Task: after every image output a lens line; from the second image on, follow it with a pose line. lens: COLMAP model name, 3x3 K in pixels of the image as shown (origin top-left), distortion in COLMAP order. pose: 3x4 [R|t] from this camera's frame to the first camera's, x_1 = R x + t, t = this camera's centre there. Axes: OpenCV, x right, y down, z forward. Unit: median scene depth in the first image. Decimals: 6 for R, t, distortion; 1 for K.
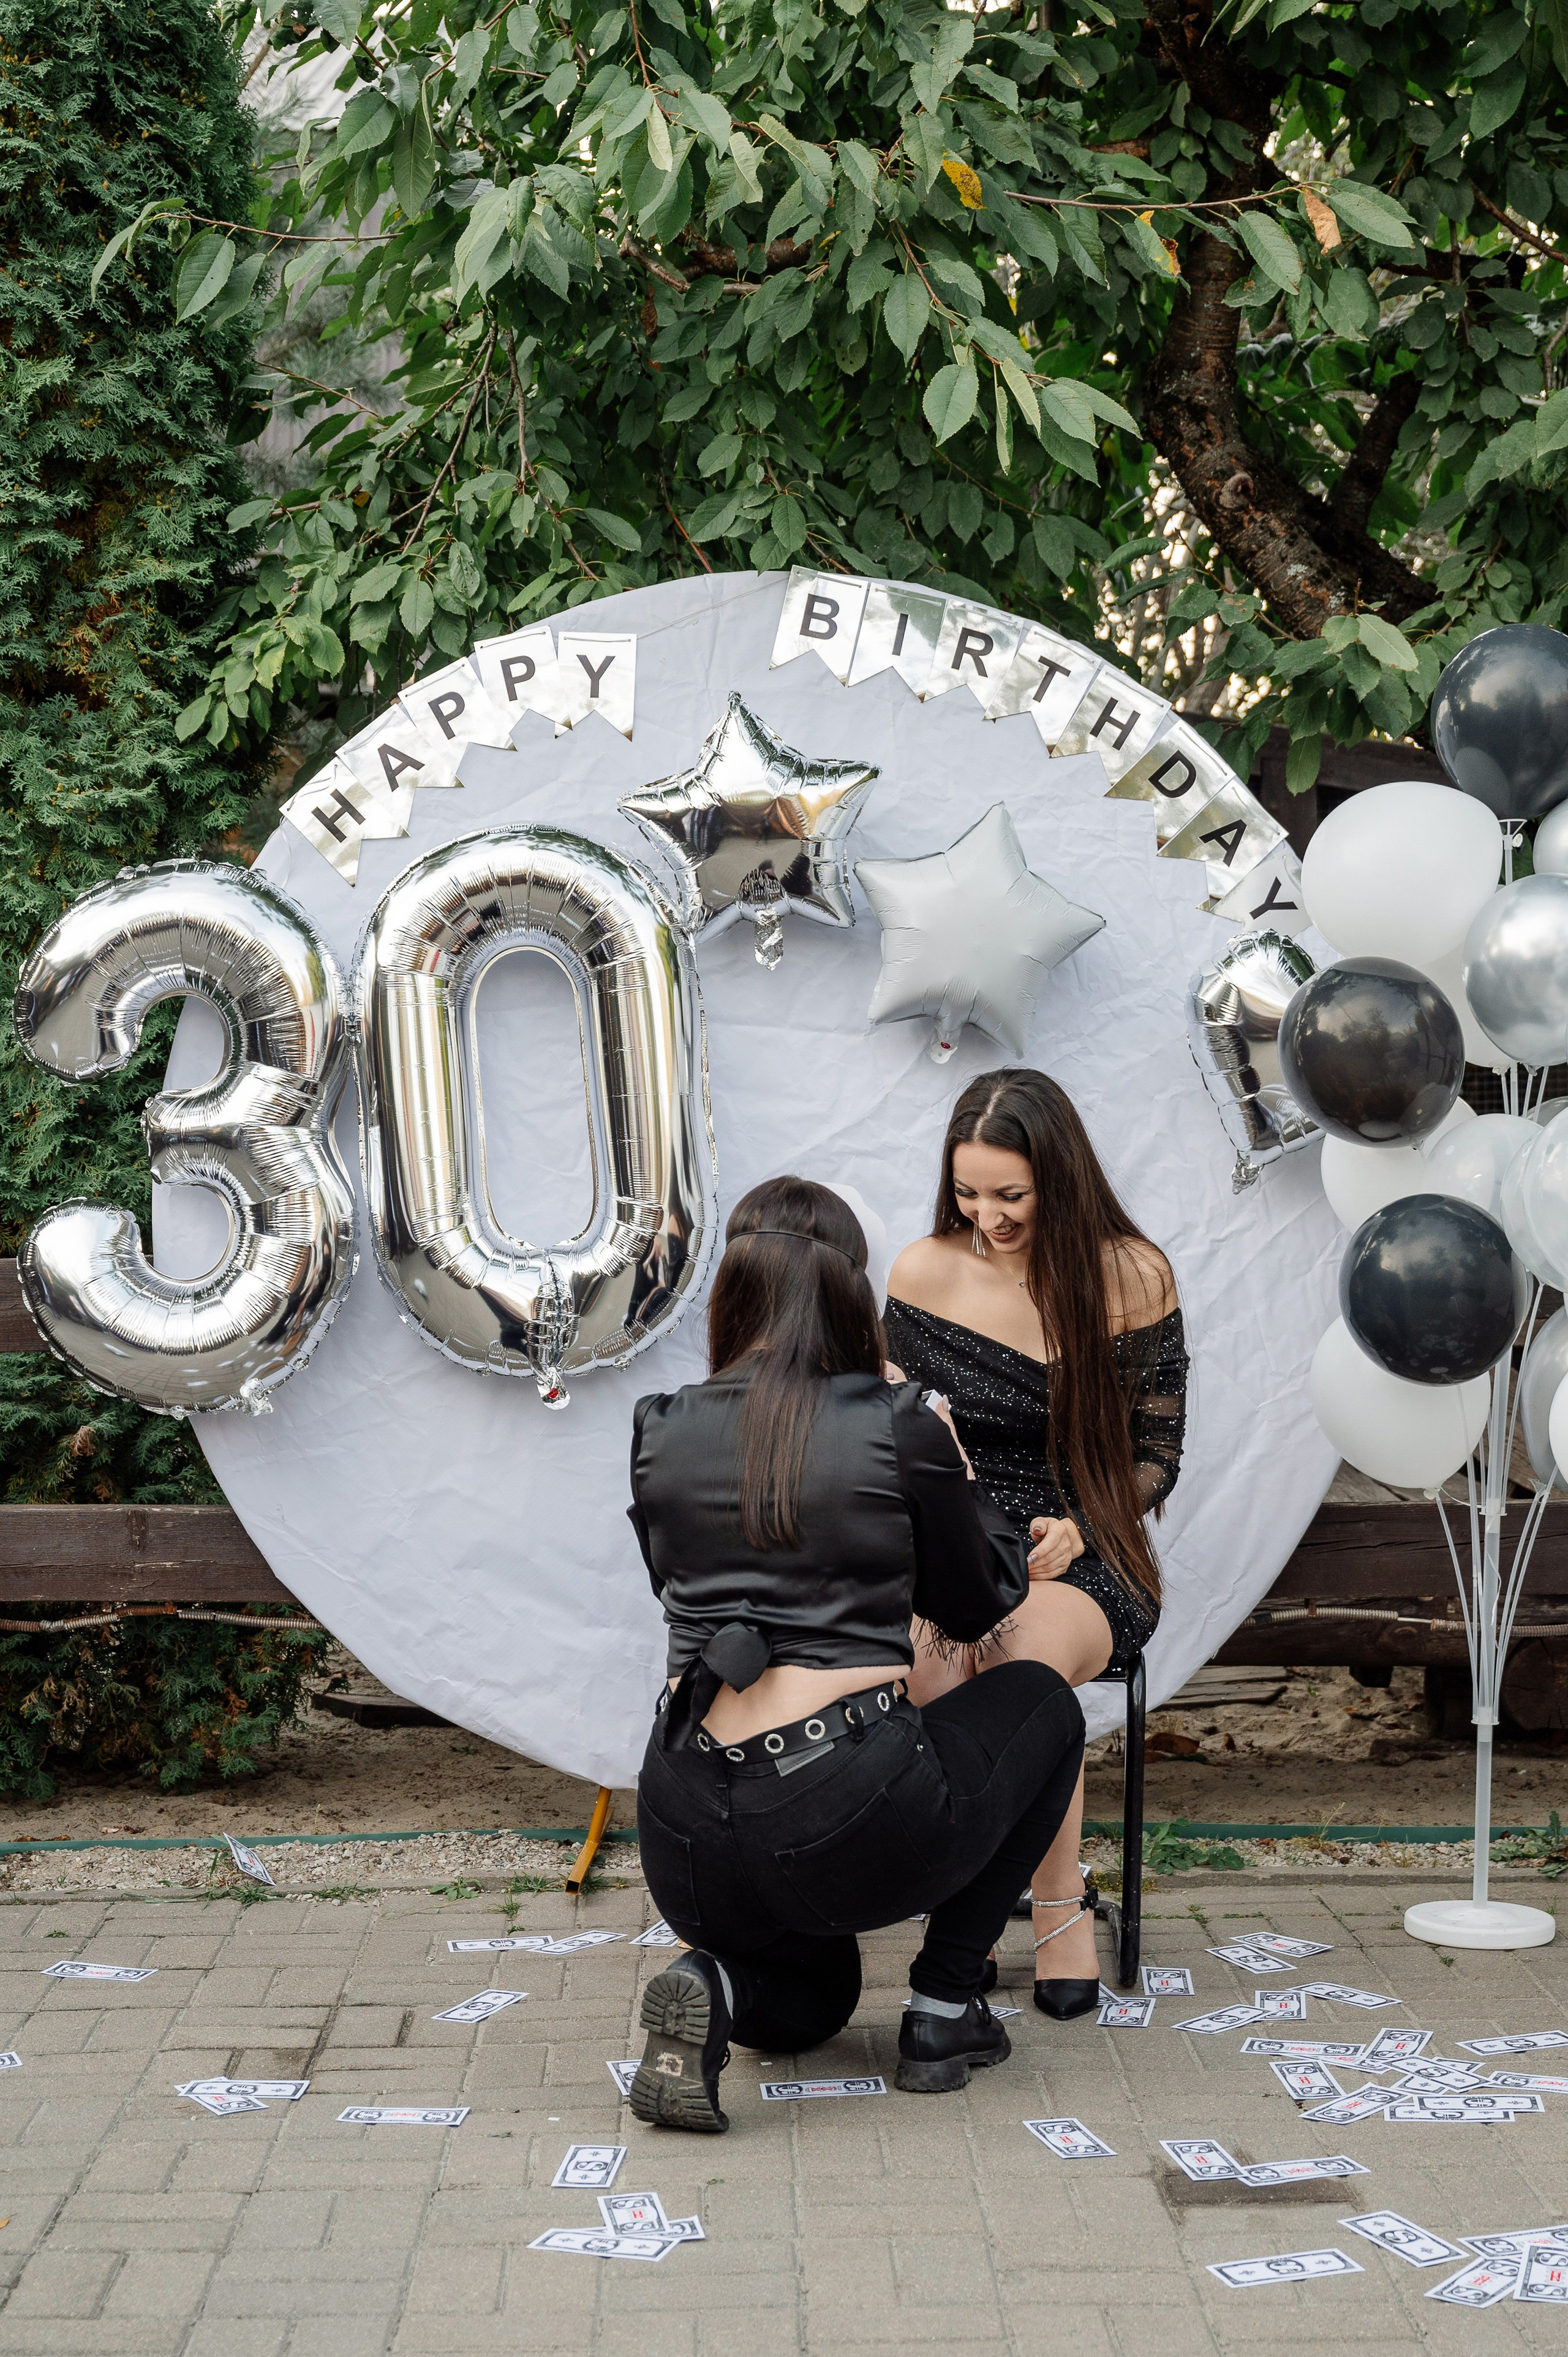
lens RADIAL K [[3368.5, 0, 746.4], [0, 3368.5, 1223.0], [0, 0, 1]] dist [-0.010642, 0.000000]
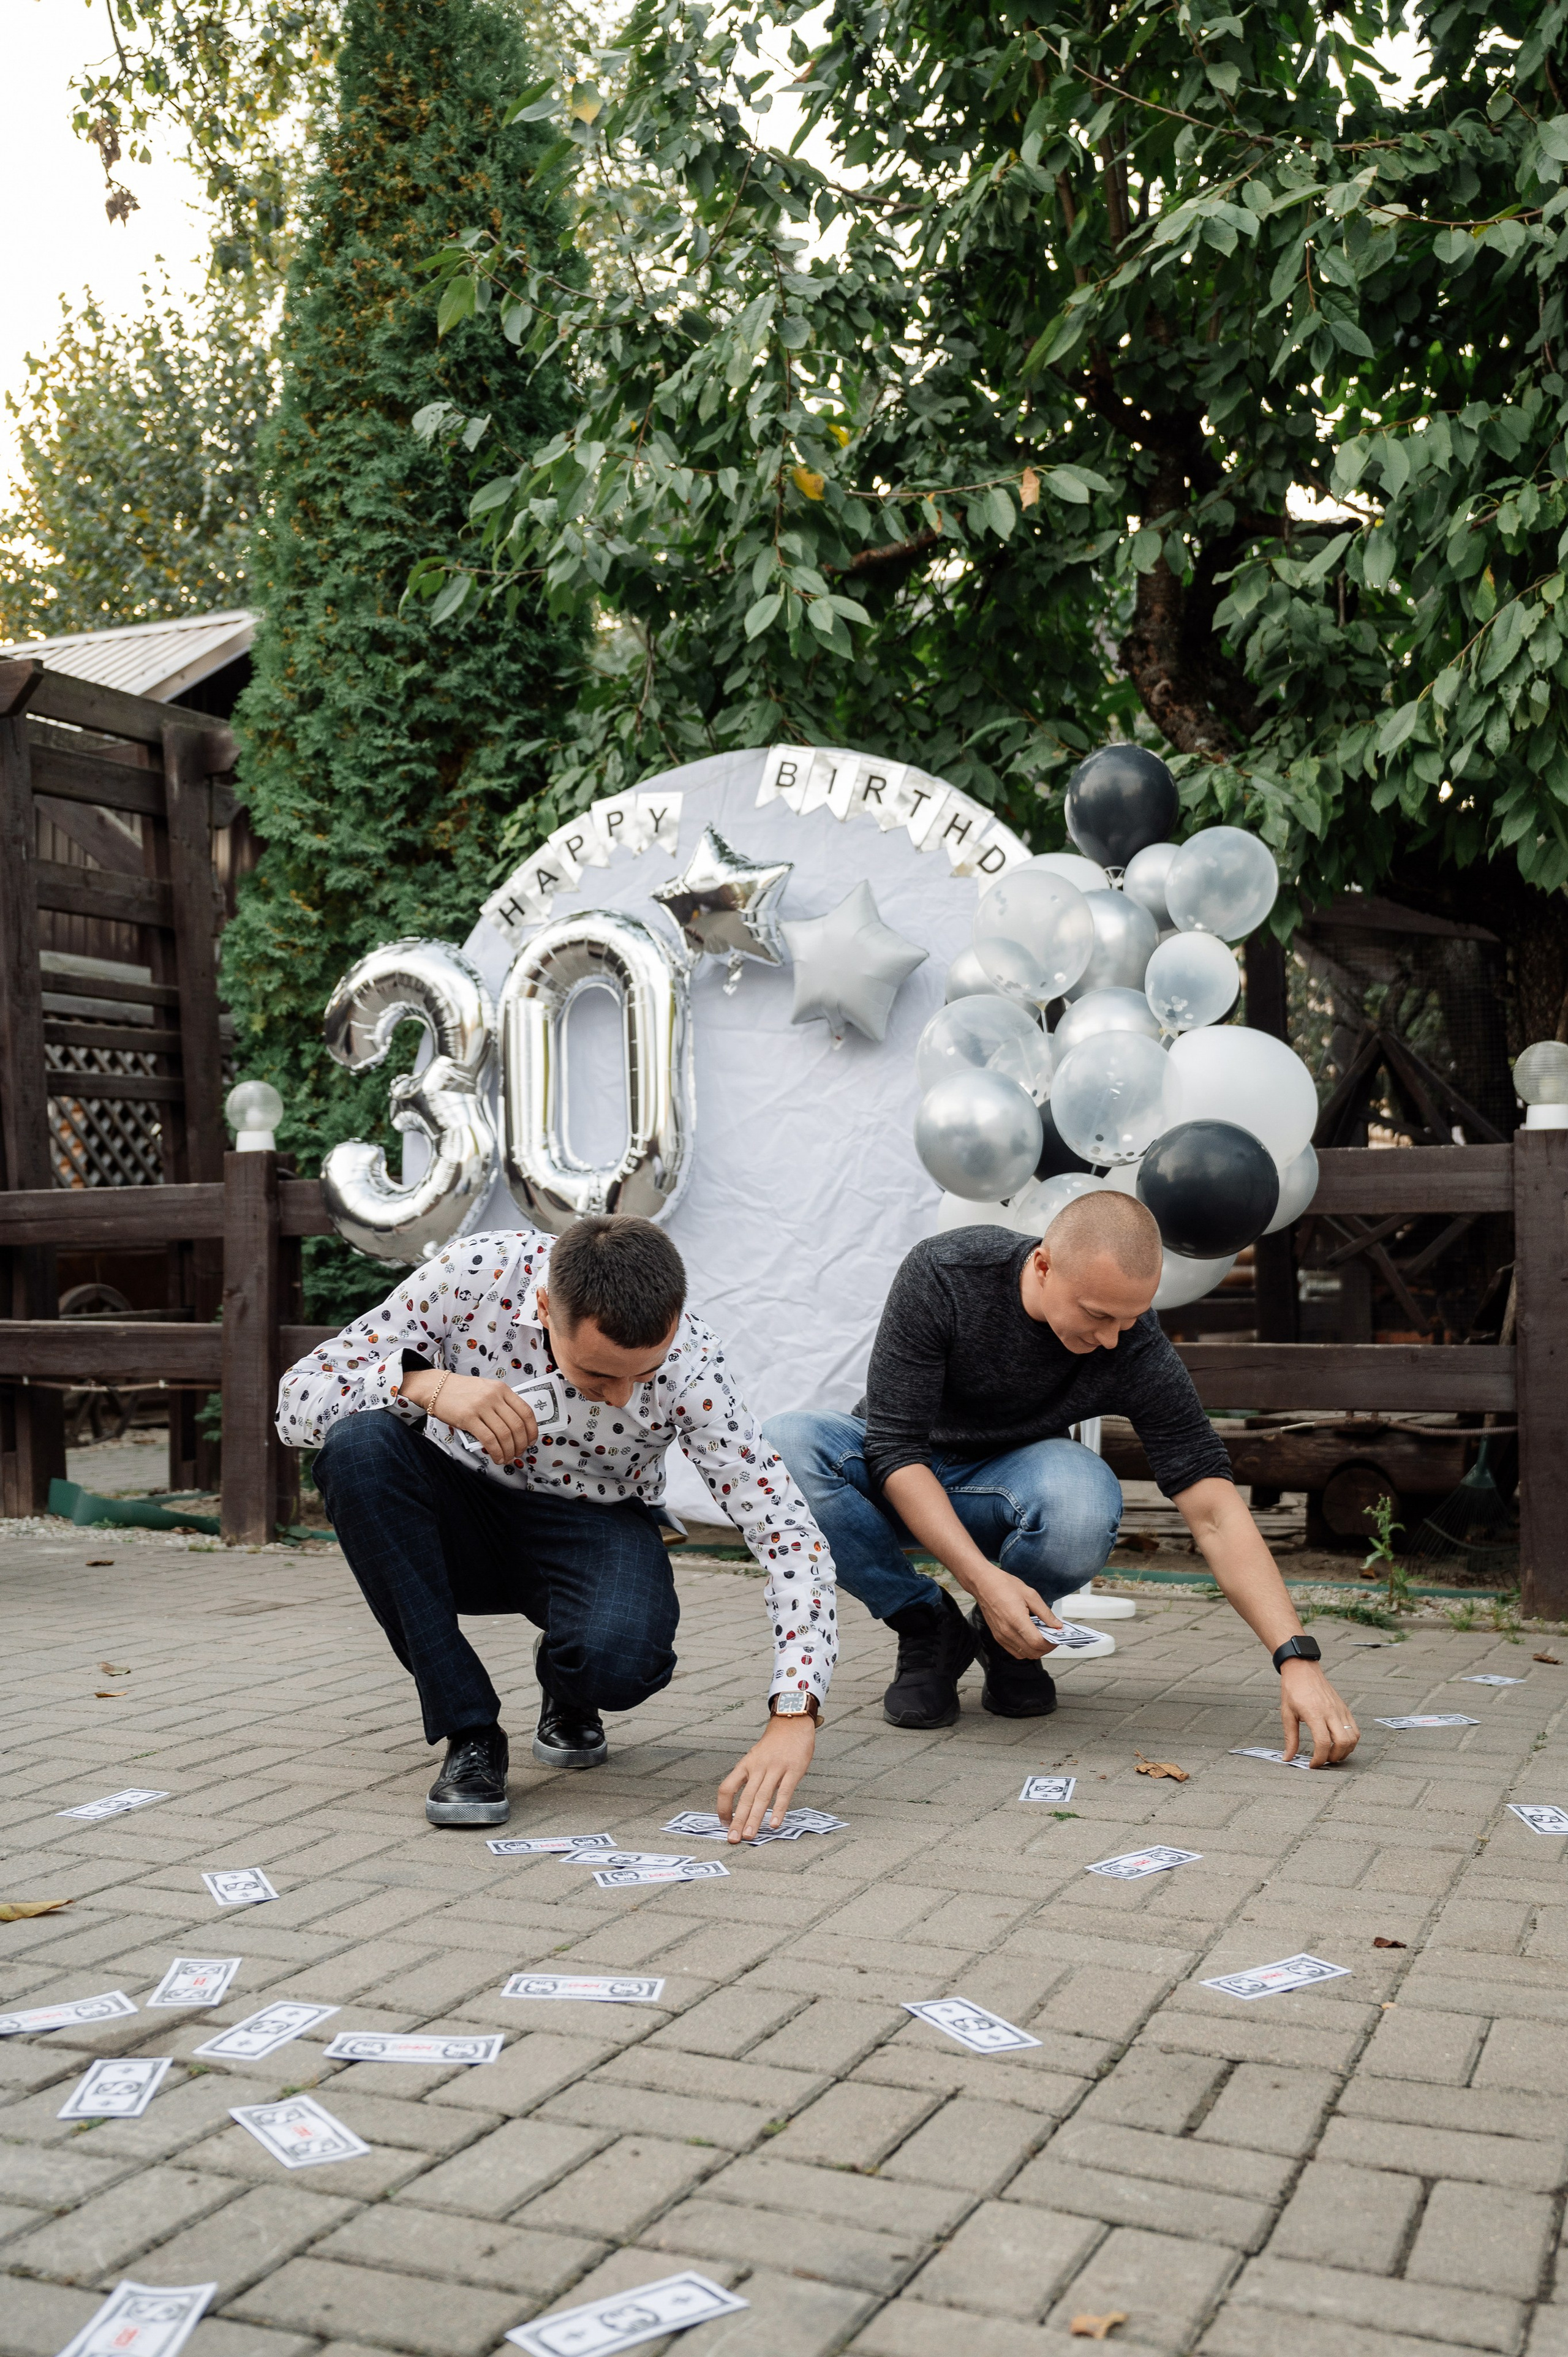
lens RADIAL K [[2274.6, 0, 850.6], [0, 2274.6, 1221.0], [0, 0, 1]] dist [-0.010313, 0.000000]
pose [[0.931463, 0.002495, -0.363828, 0.438809], [-0.027834, 0.997535, -0.064421, 0.097765], [0.362770, 0.070133, 0.929236, 0.030804]]
